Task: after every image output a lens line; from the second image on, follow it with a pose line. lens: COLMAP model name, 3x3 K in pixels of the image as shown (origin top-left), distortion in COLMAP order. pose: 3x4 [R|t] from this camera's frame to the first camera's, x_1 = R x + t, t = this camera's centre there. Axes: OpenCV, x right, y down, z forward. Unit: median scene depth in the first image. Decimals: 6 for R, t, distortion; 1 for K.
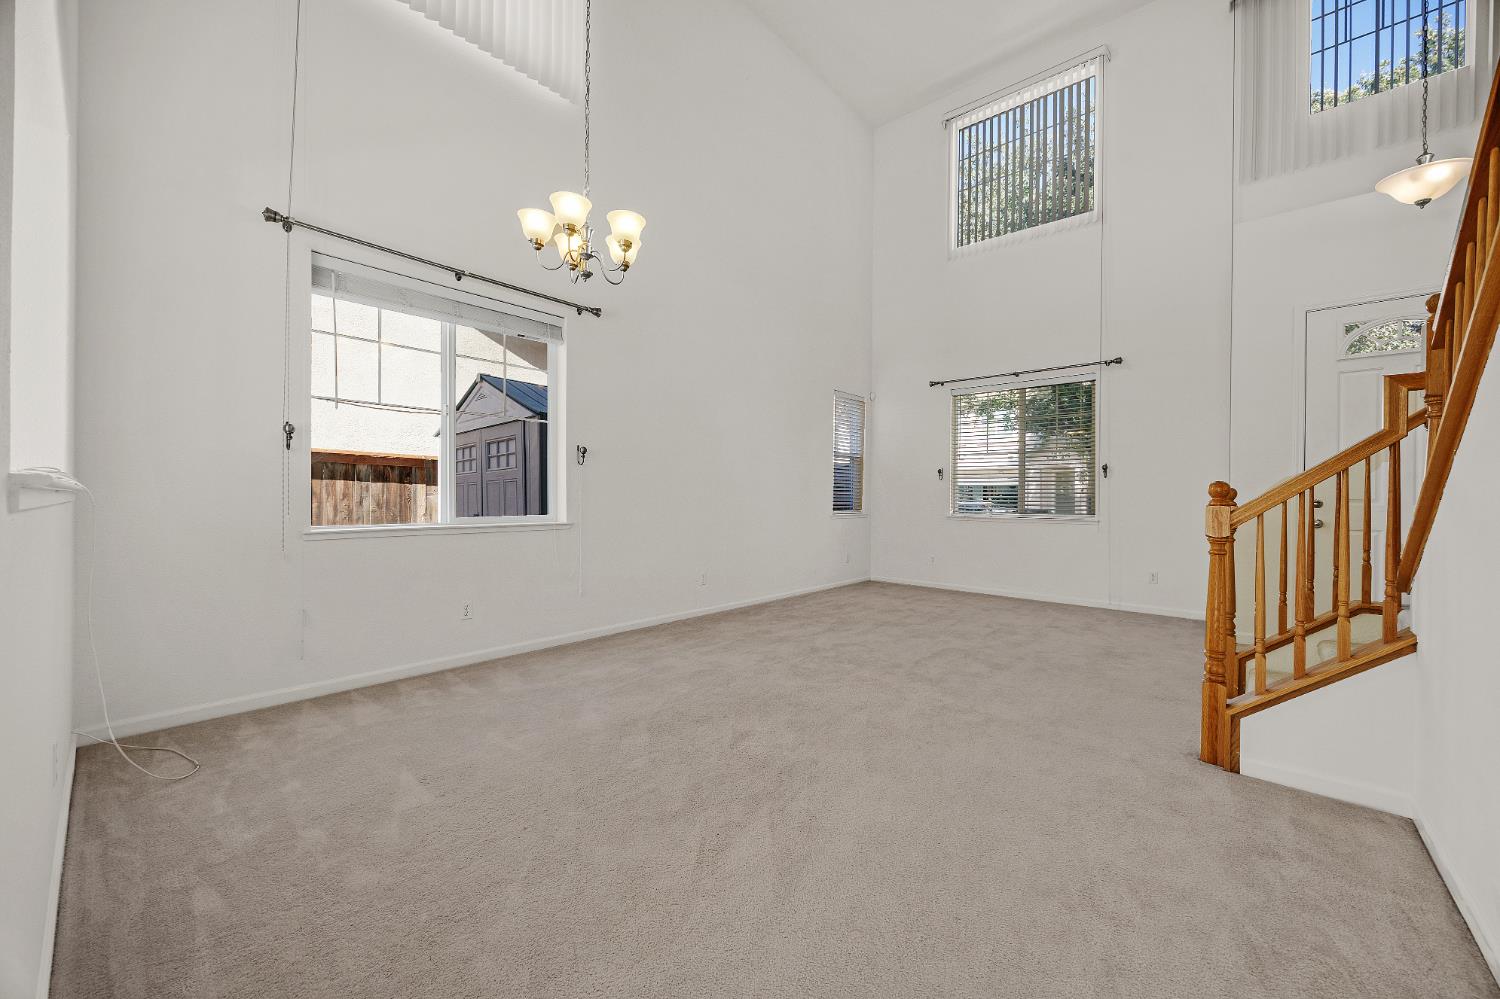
lens RADIAL K [[575.0, 0, 754.1], [0, 575.0, 498.5], [0, 0, 1]] dist [-0.001413, -0.000011]
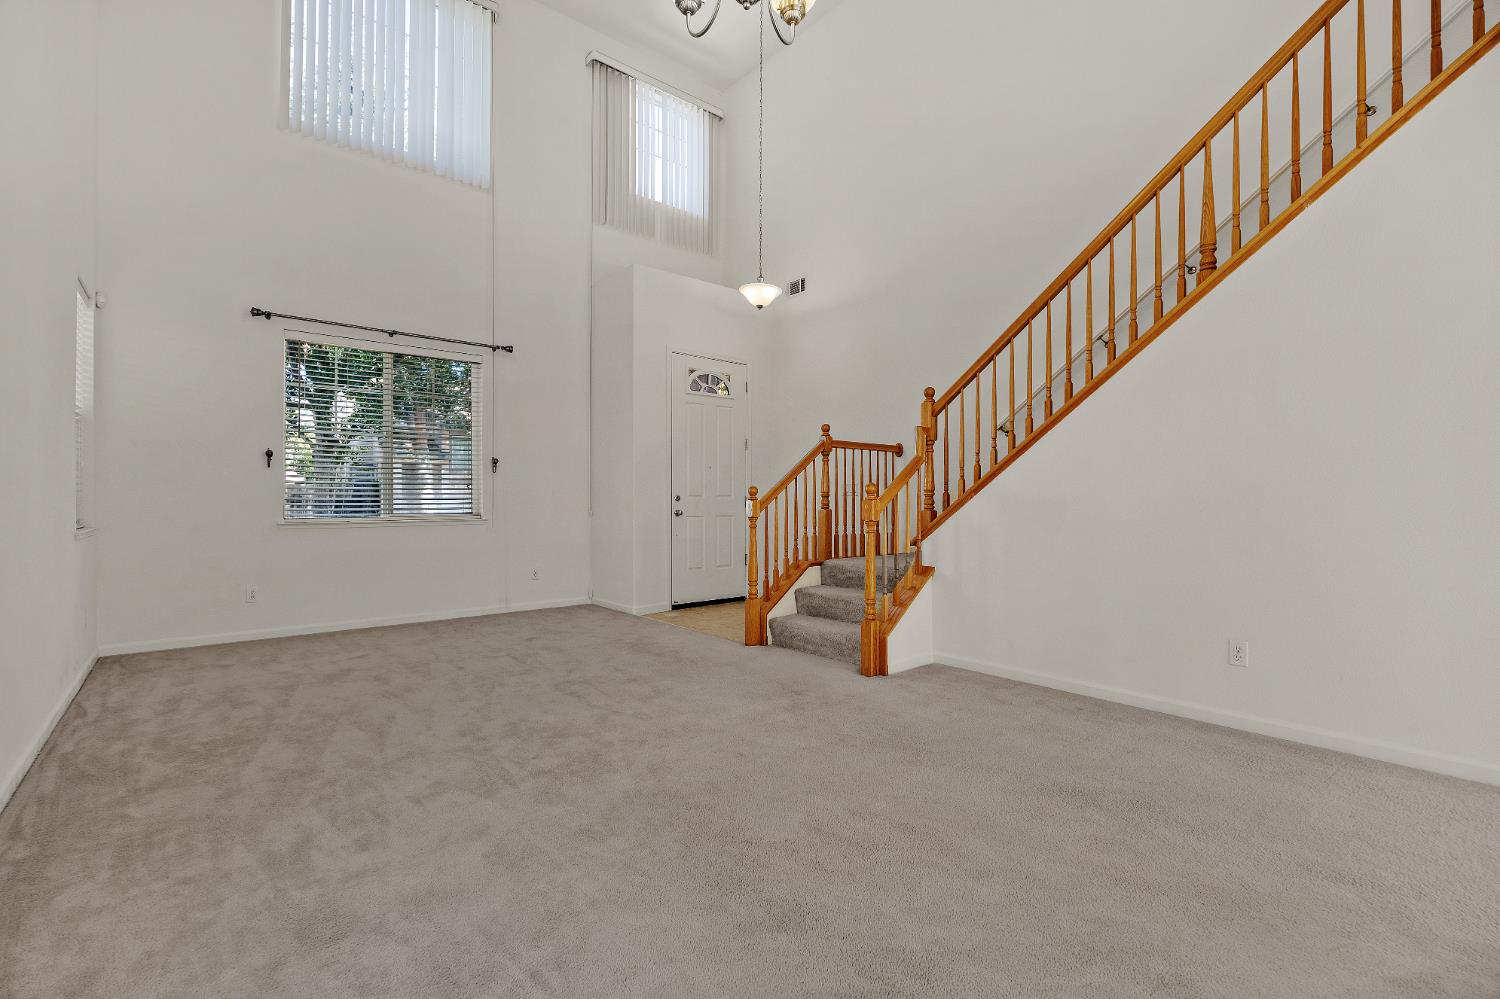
lens RADIAL K [[664.3, 0, 758.0], [0, 664.3, 497.2], [0, 0, 1]] dist [-0.011880, 0.000012]
pose [[0.150374, -0.009187, 0.988586, -0.583035], [0.002704, 0.999957, 0.008882, -0.007228], [-0.988625, 0.001337, 0.150393, 0.659109]]
